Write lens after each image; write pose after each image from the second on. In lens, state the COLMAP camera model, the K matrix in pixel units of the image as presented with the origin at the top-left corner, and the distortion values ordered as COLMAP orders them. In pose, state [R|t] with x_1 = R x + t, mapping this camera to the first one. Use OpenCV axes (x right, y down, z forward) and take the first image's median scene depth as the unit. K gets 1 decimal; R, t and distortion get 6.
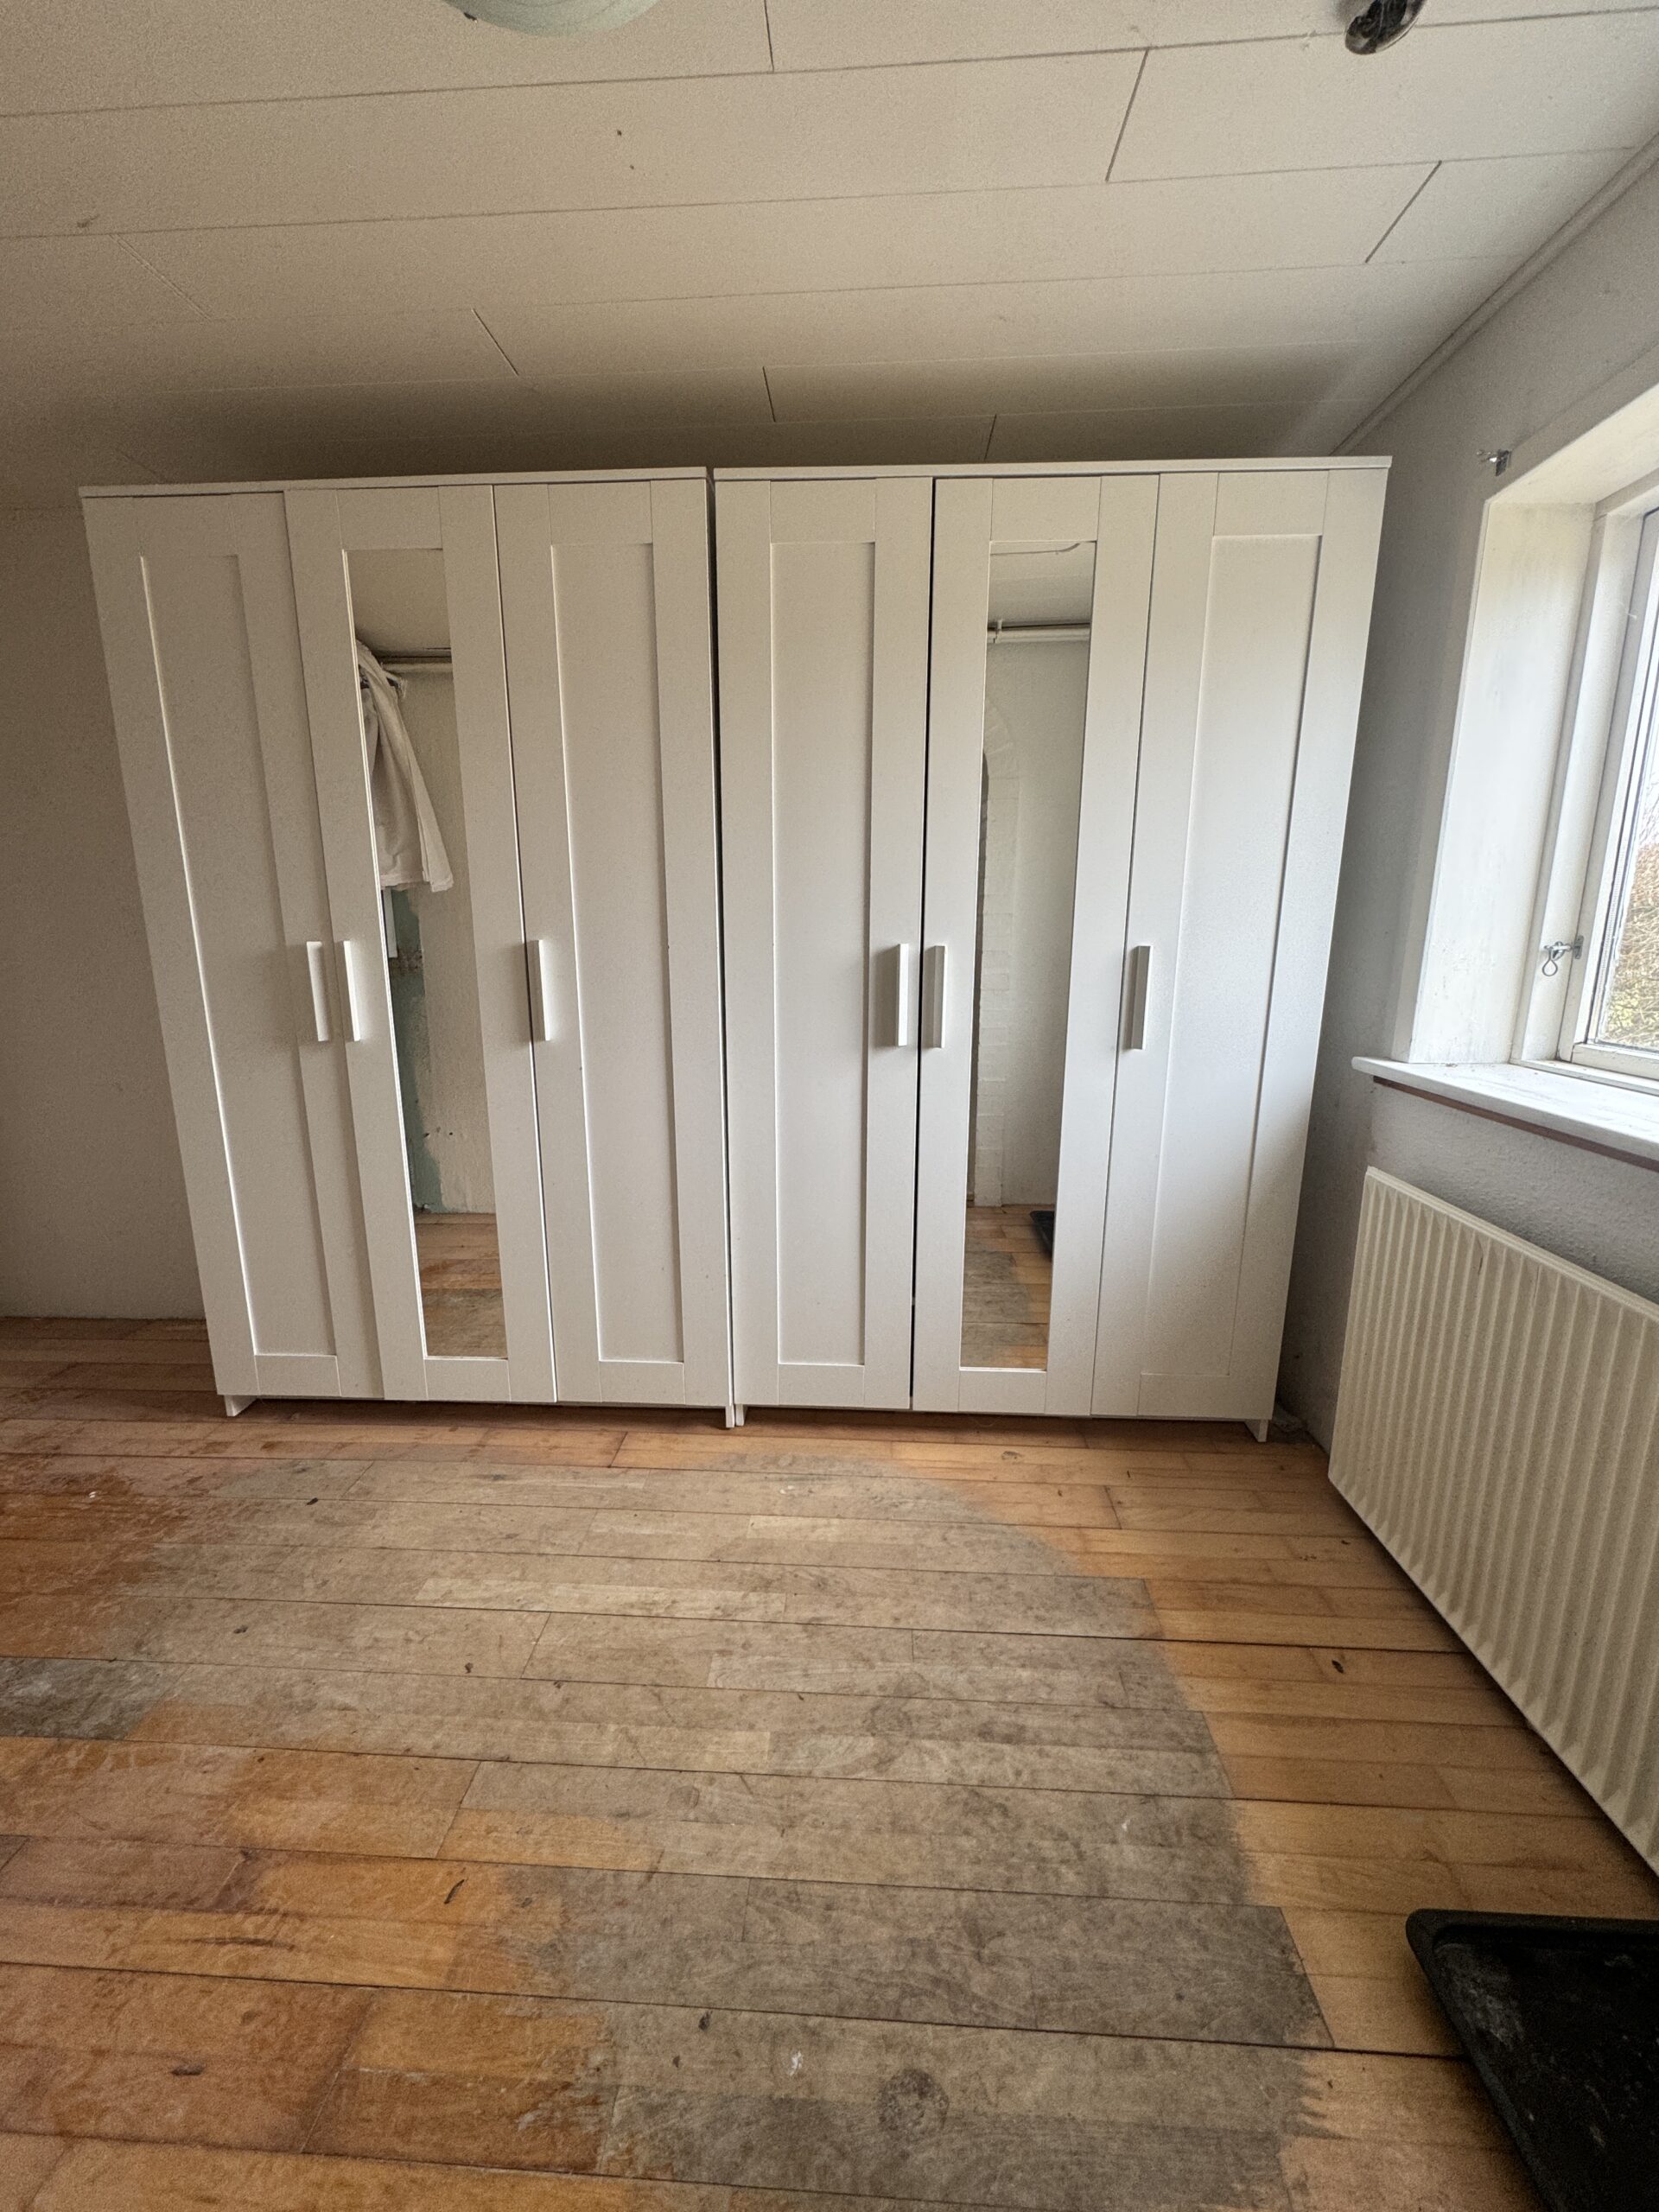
lens RADIAL K [[881.1, 0, 829.5], [0, 881.1, 1106.0], [0, 0, 1]] dist [-0.000183, 0.000239]
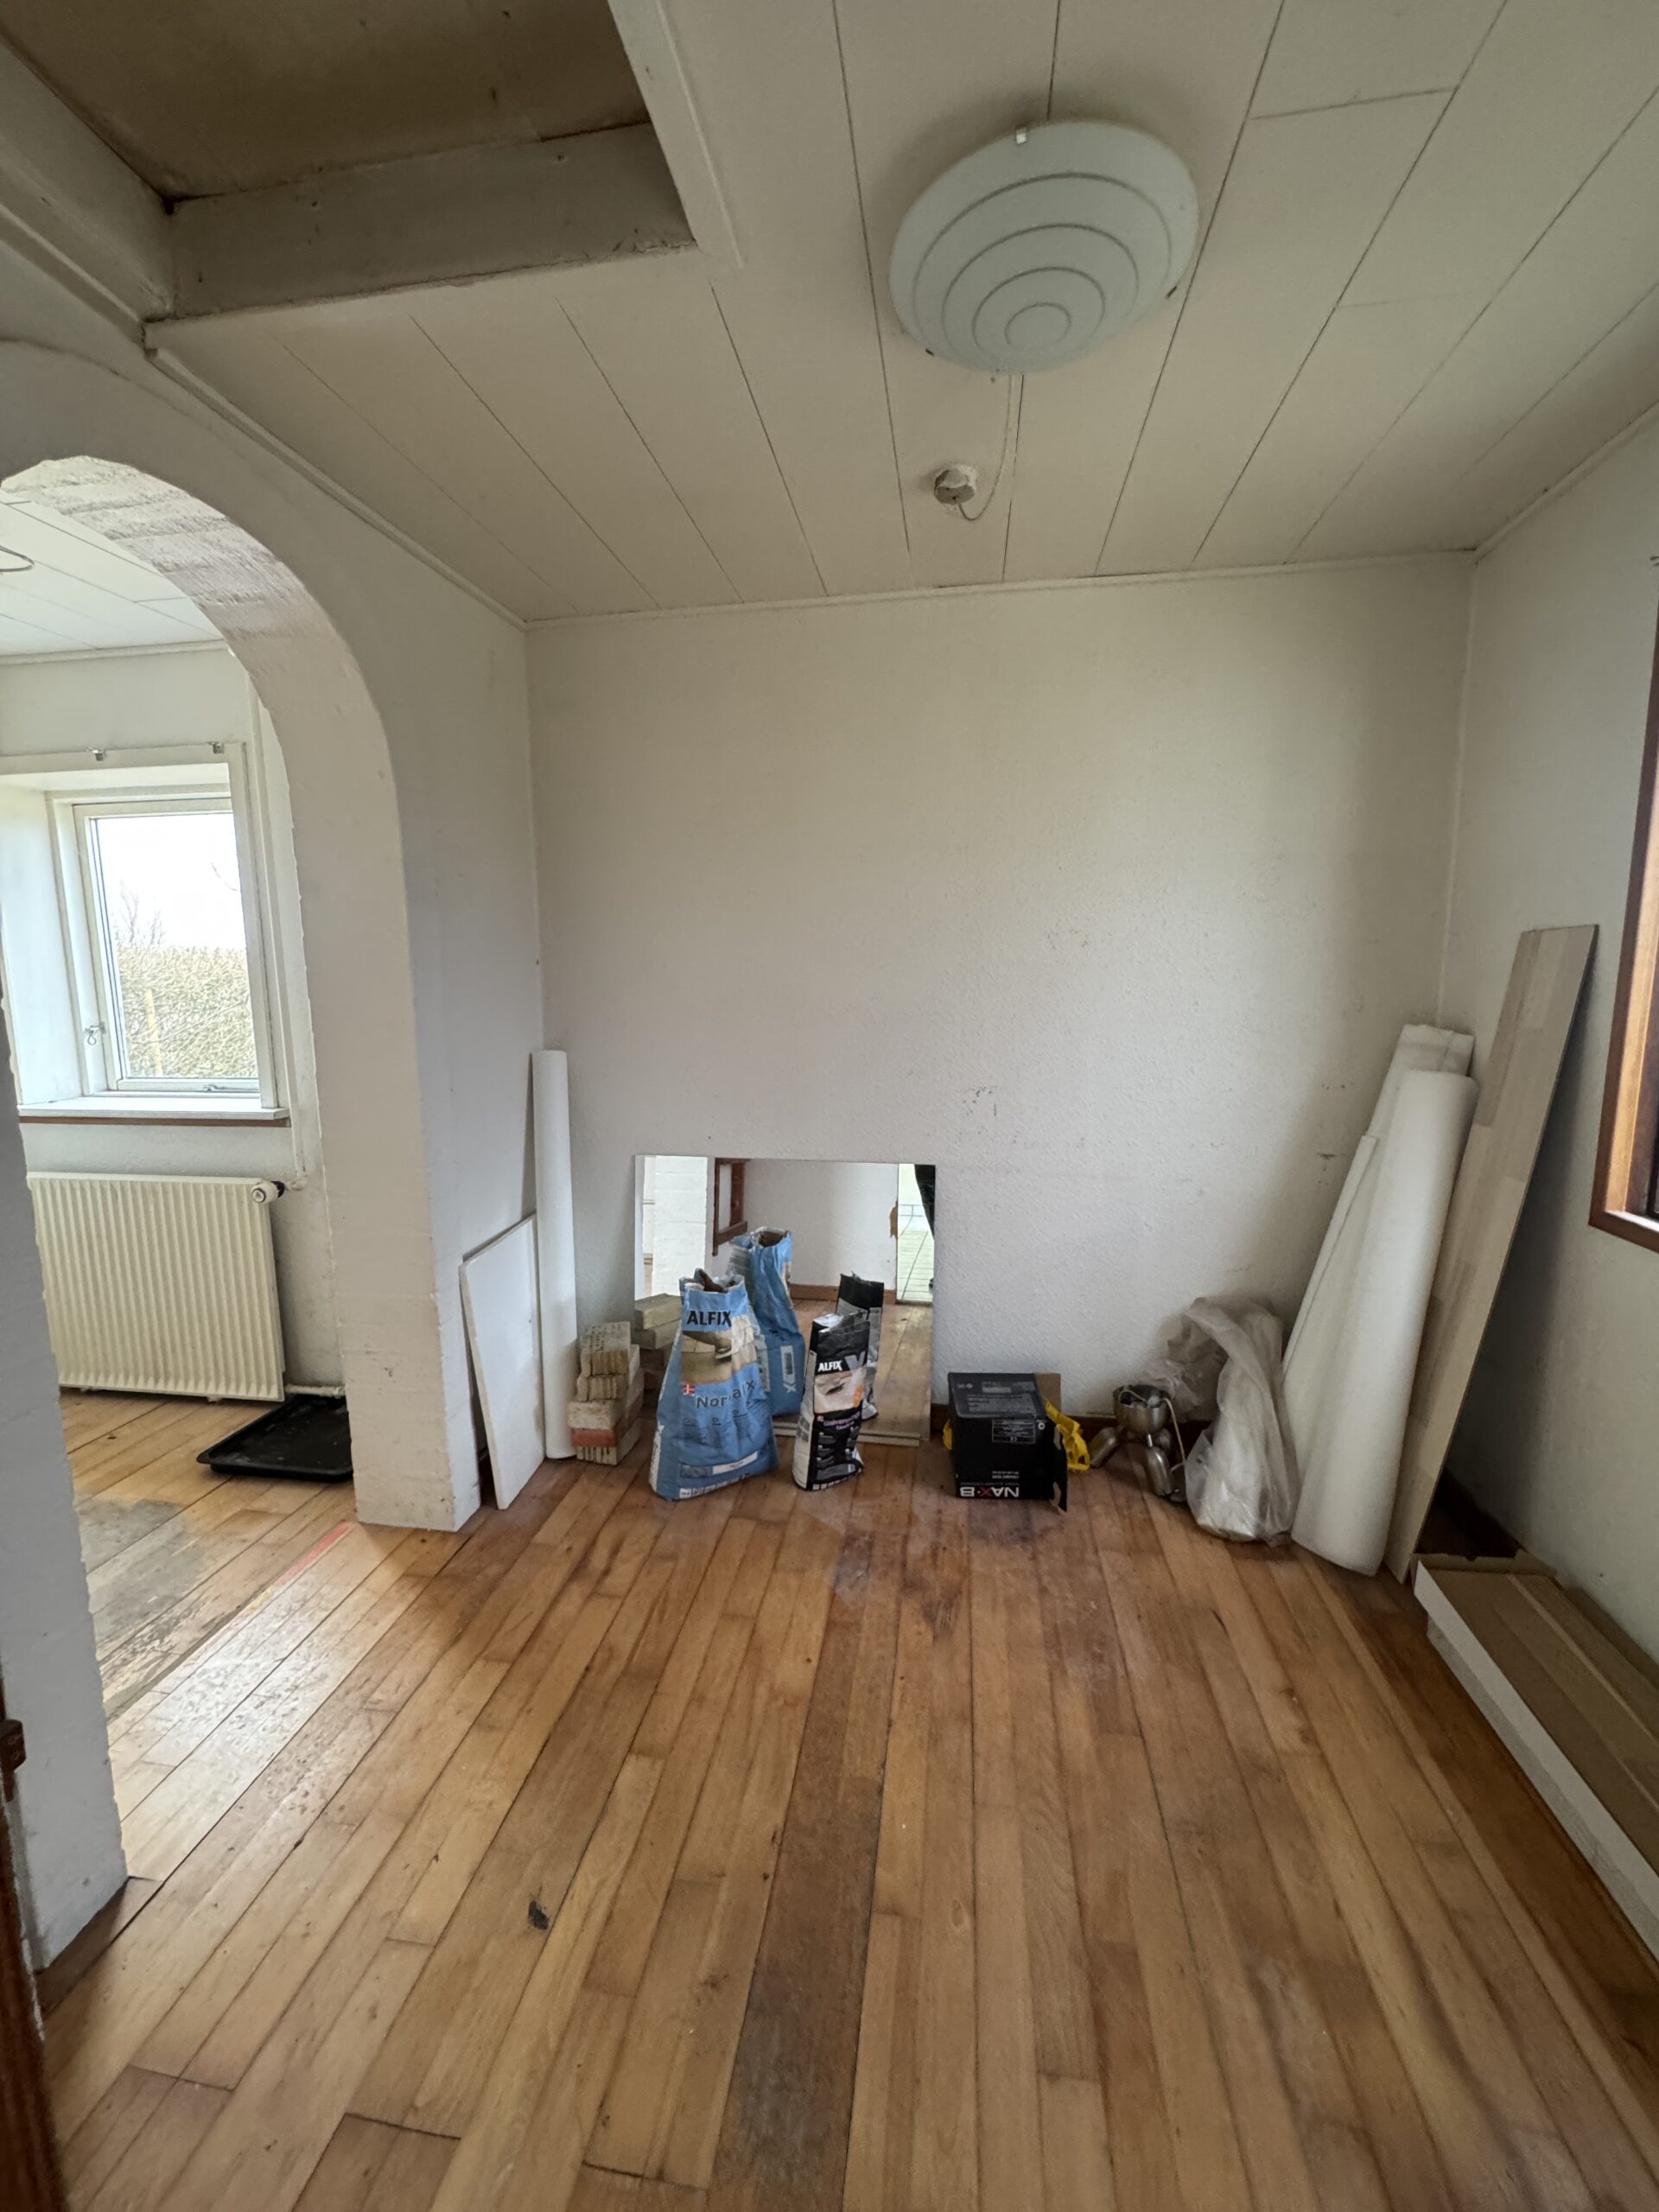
lens RADIAL K [[881.1, 0, 829.5], [0, 881.1, 1106.0], [0, 0, 1]] dist [-0.000183, 0.000239]
pose [[0.097133, -0.137898, 0.985672, -0.927365], [0.205519, 0.971789, 0.115703, 0.083209], [-0.973821, 0.191336, 0.122734, -0.737462]]
